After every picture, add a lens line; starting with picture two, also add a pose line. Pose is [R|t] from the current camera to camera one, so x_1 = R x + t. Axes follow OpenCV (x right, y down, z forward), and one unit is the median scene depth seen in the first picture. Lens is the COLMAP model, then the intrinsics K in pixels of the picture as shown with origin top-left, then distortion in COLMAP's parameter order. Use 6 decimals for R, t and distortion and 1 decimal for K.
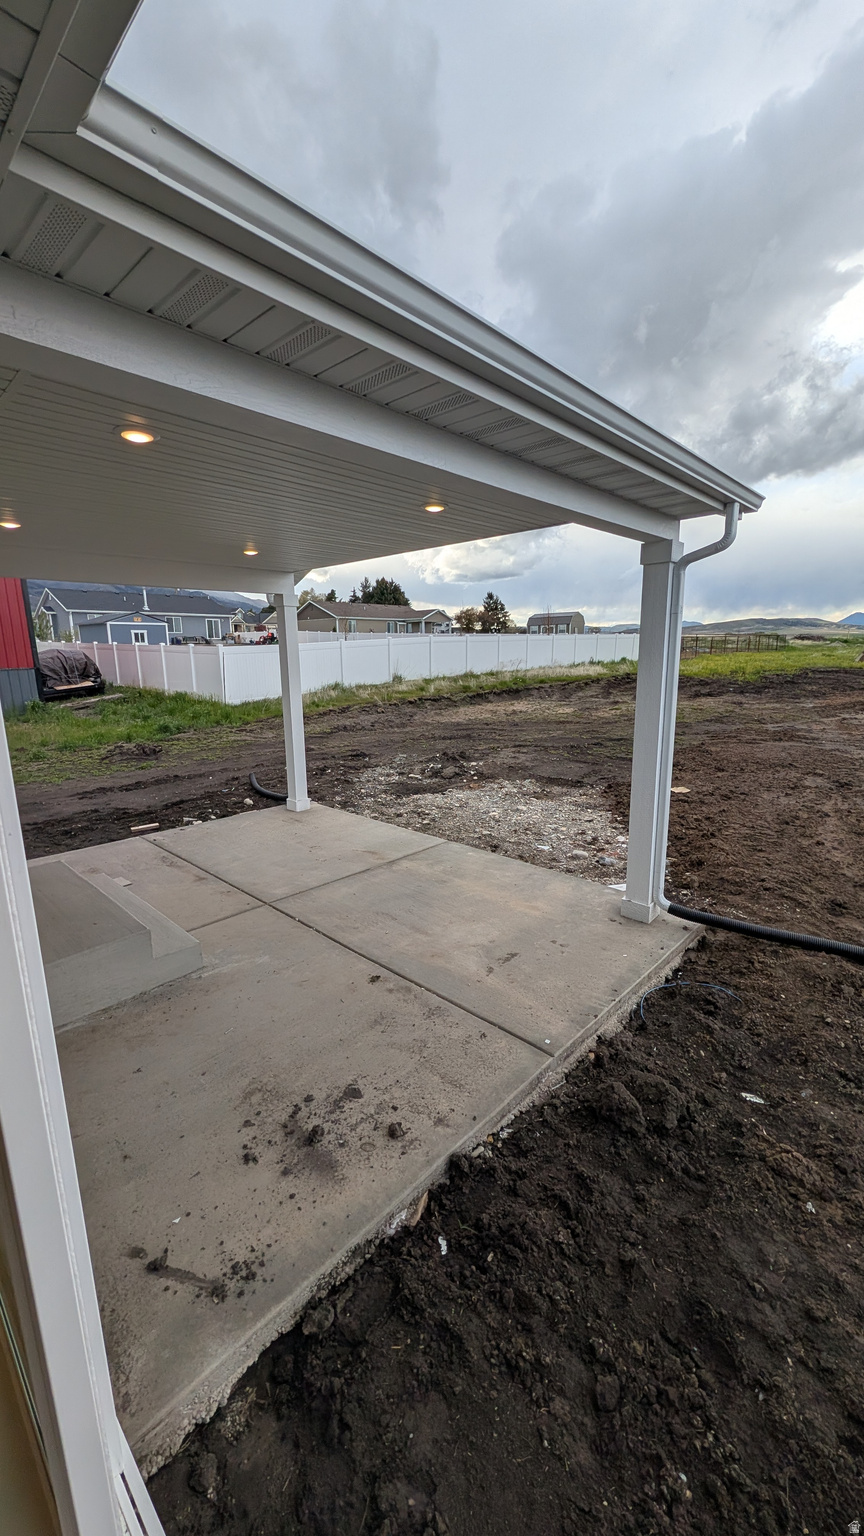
lens RADIAL K [[599.6, 0, 432.0], [0, 599.6, 768.0], [0, 0, 1]] dist [-0.001953, -0.000015]
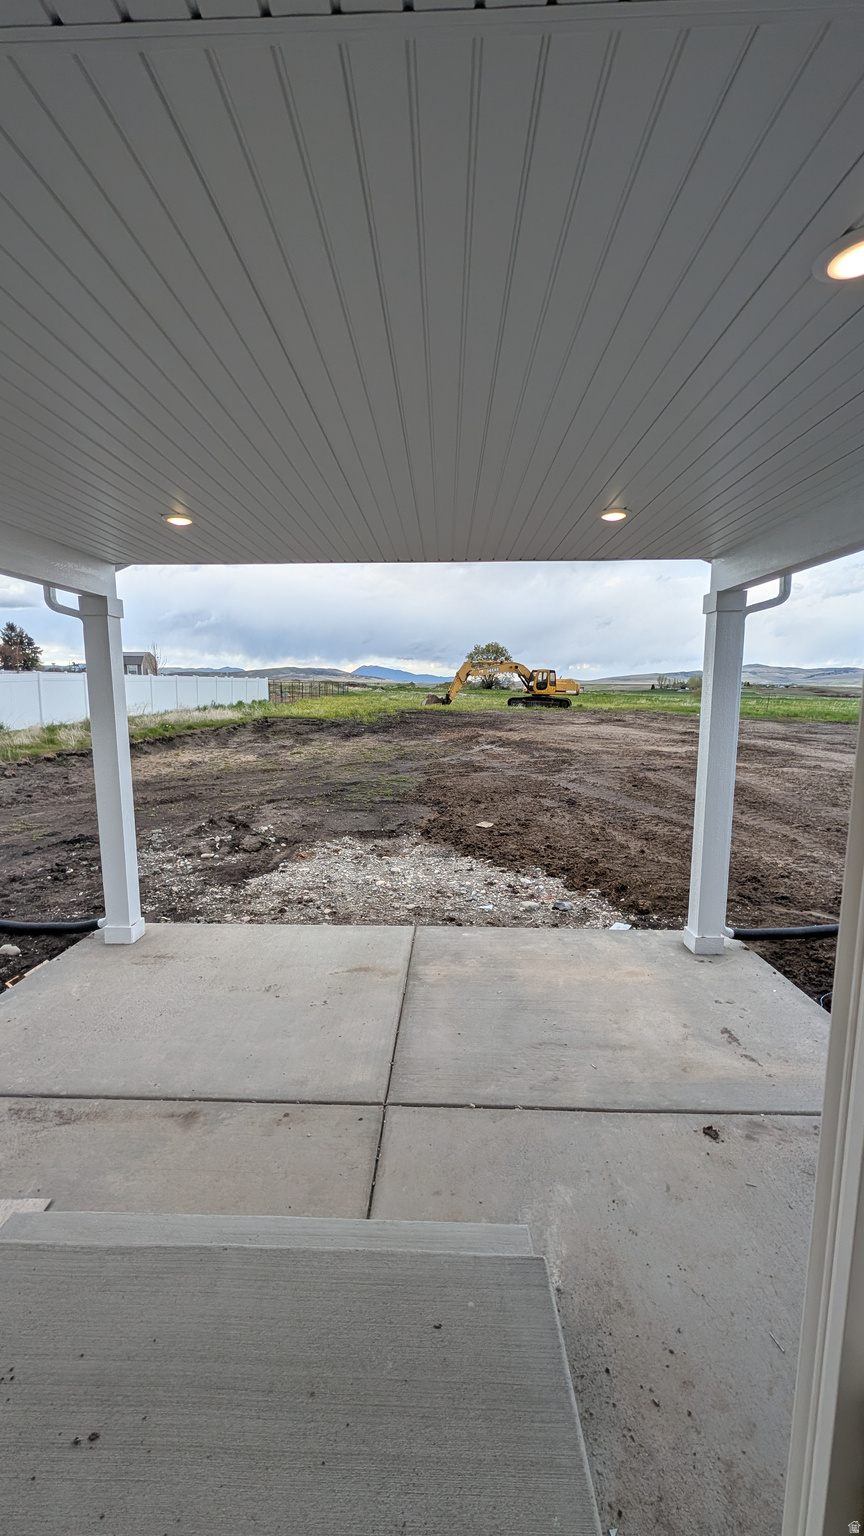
lens RADIAL K [[586.0, 0, 432.0], [0, 586.0, 768.0], [0, 0, 1]] dist [-0.000600, 0.000205]
pose [[0.737762, -0.073620, 0.671035, -0.405303], [0.119241, 0.992617, -0.022198, -0.060363], [-0.664446, 0.096391, 0.741094, 0.329914]]
